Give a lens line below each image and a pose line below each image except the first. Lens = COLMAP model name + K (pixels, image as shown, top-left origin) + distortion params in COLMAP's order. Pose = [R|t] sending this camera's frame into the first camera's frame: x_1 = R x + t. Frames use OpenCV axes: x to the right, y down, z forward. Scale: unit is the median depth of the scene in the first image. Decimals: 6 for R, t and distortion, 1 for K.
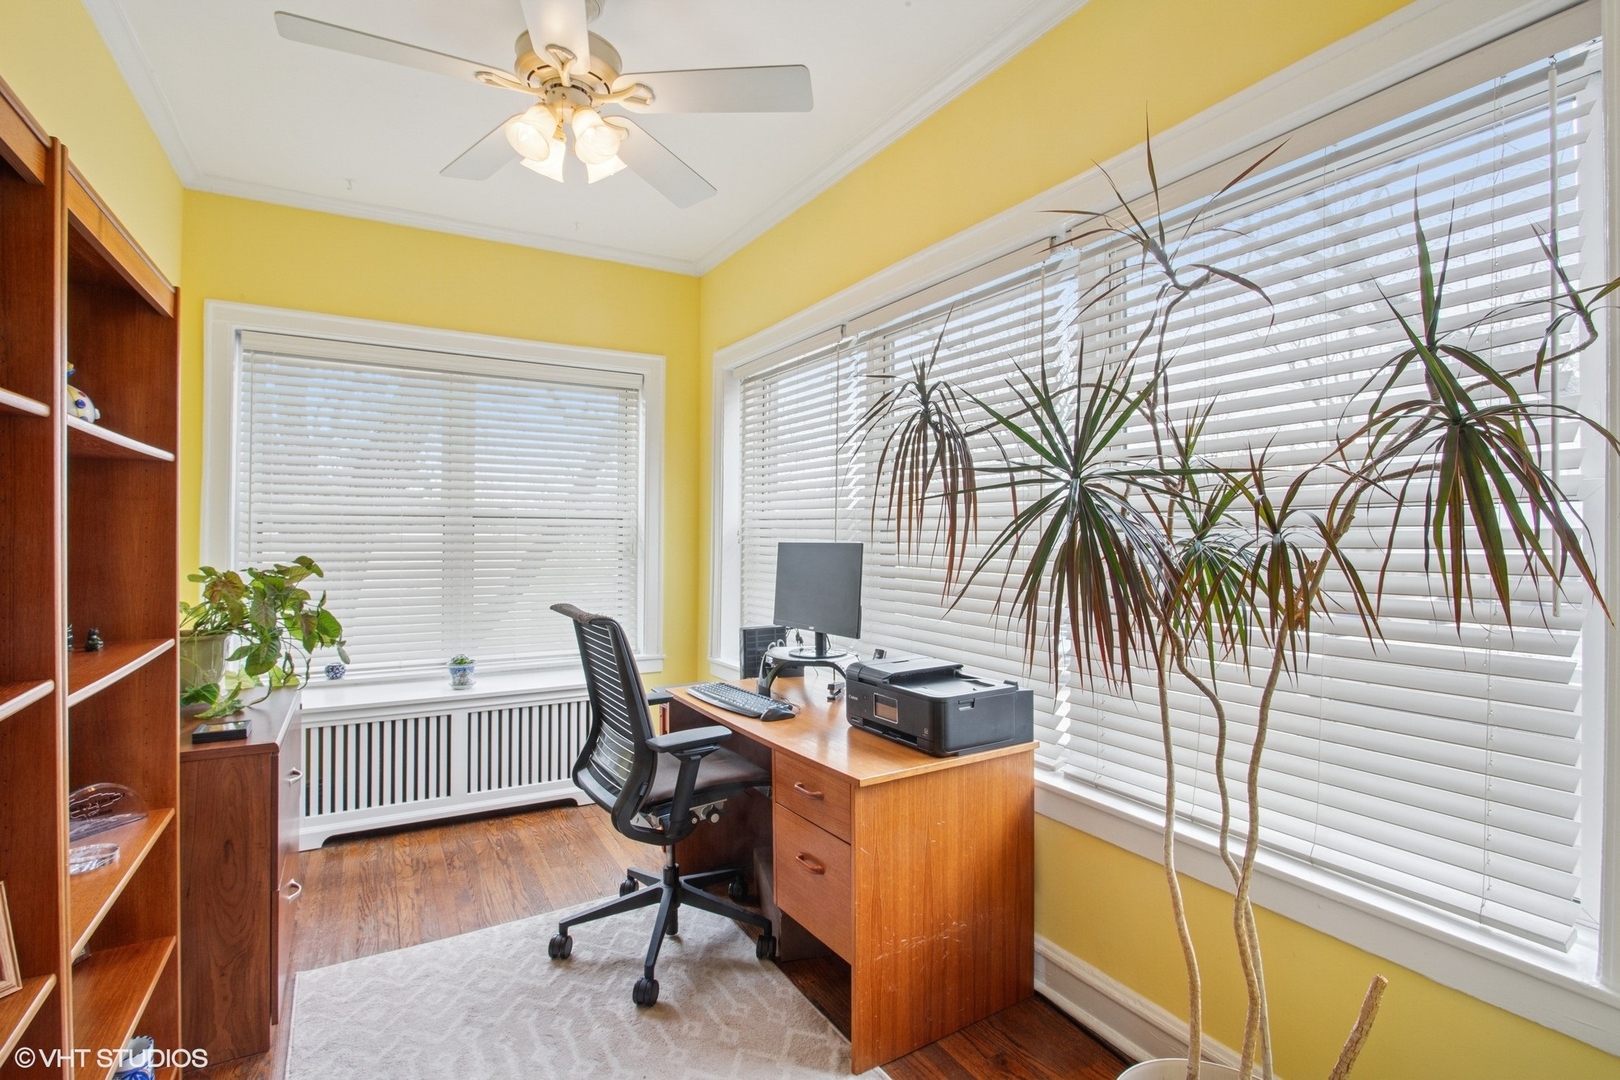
lens RADIAL K [[782.0, 0, 805.4], [0, 782.0, 543.1], [0, 0, 1]] dist [-0.007710, 0.001460]
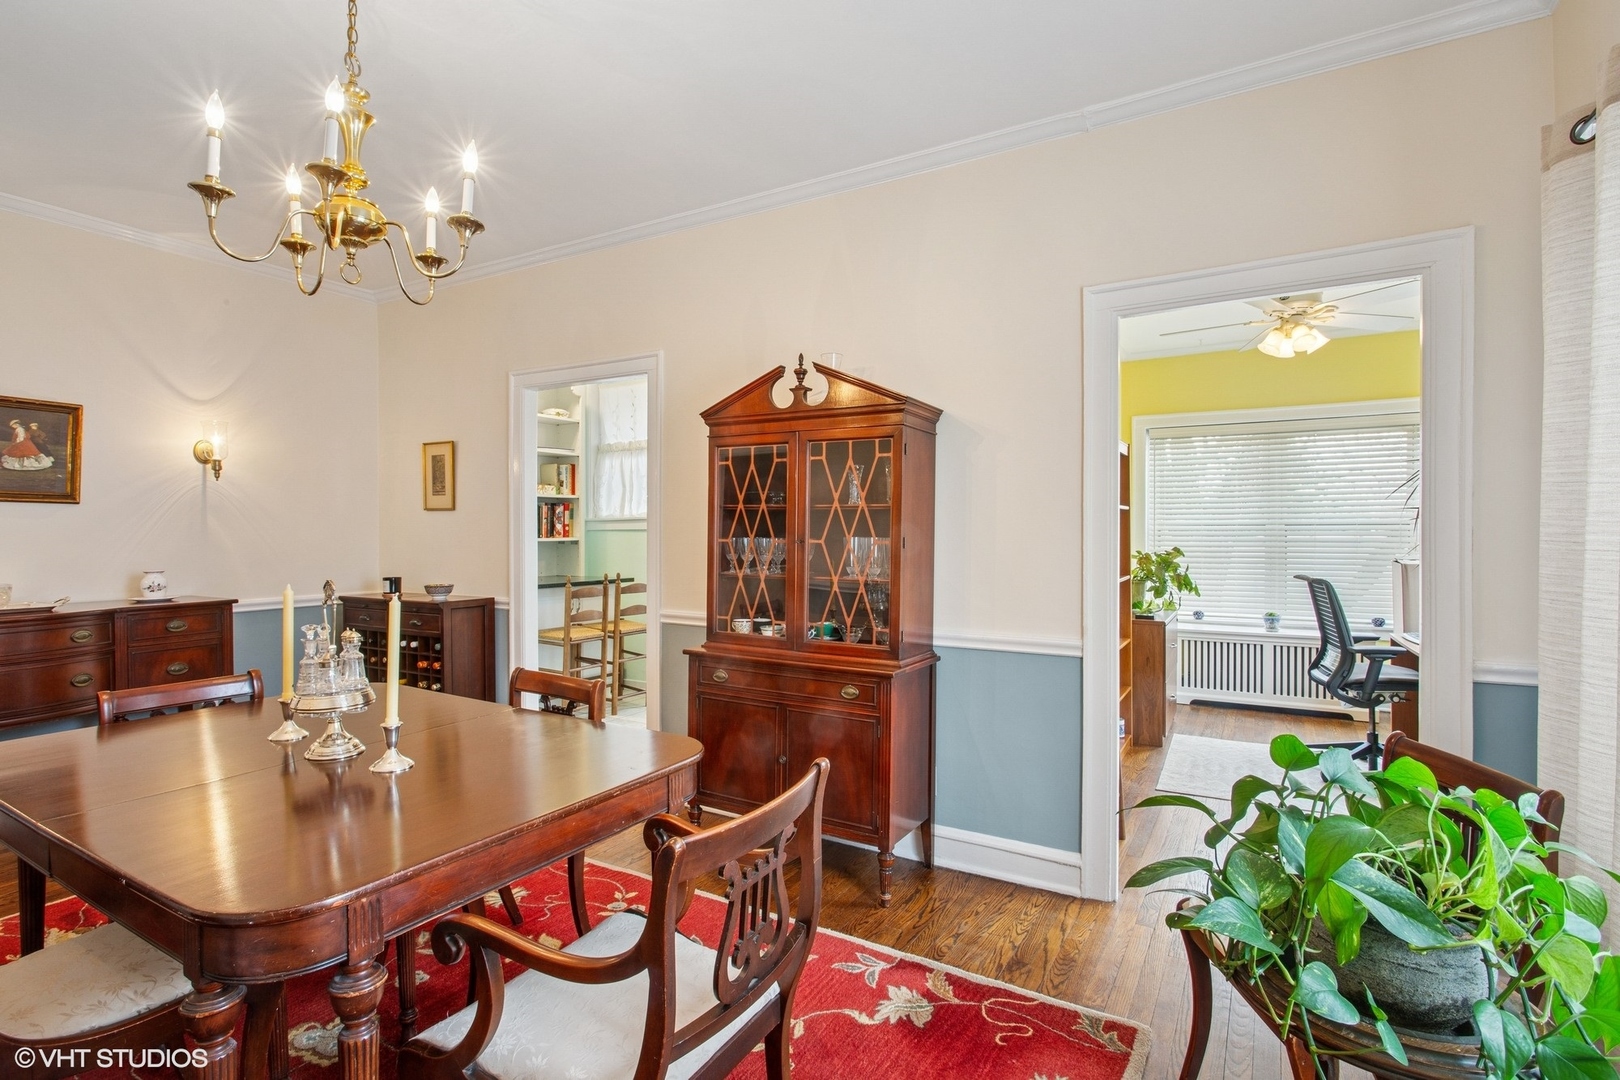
lens RADIAL K [[782.0, 0, 800.3], [0, 782.0, 540.3], [0, 0, 1]] dist [-0.007710, 0.001460]
pose [[0.504759, -0.005735, -0.863241, 0.713053], [-0.000216, 0.999977, -0.006769, 0.013133], [0.863260, 0.003603, 0.504746, -1.016668]]
